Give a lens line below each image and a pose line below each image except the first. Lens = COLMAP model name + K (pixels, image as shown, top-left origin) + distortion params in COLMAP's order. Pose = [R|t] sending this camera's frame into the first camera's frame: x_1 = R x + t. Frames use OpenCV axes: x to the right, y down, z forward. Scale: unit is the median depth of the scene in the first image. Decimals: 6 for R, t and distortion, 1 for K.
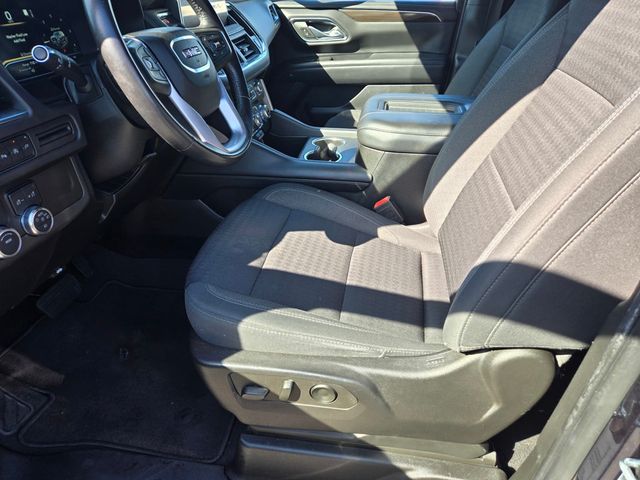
lens RADIAL K [[434.9, 0, 320.0], [0, 434.9, 240.0], [0, 0, 1]] dist [0.032715, -0.003927]
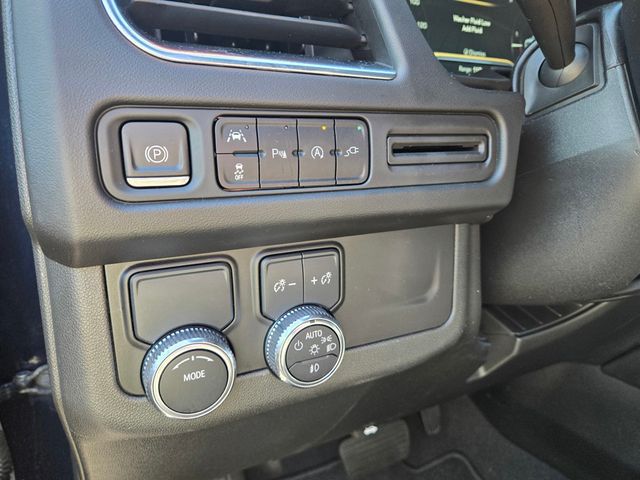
lens RADIAL K [[434.9, 0, 320.0], [0, 434.9, 240.0], [0, 0, 1]] dist [0.032715, -0.003927]
pose [[0.597236, 0.212431, -0.773423, -0.306373], [-0.425307, 0.901432, -0.080831, -0.083848], [0.680017, 0.377218, 0.628716, 0.619142]]
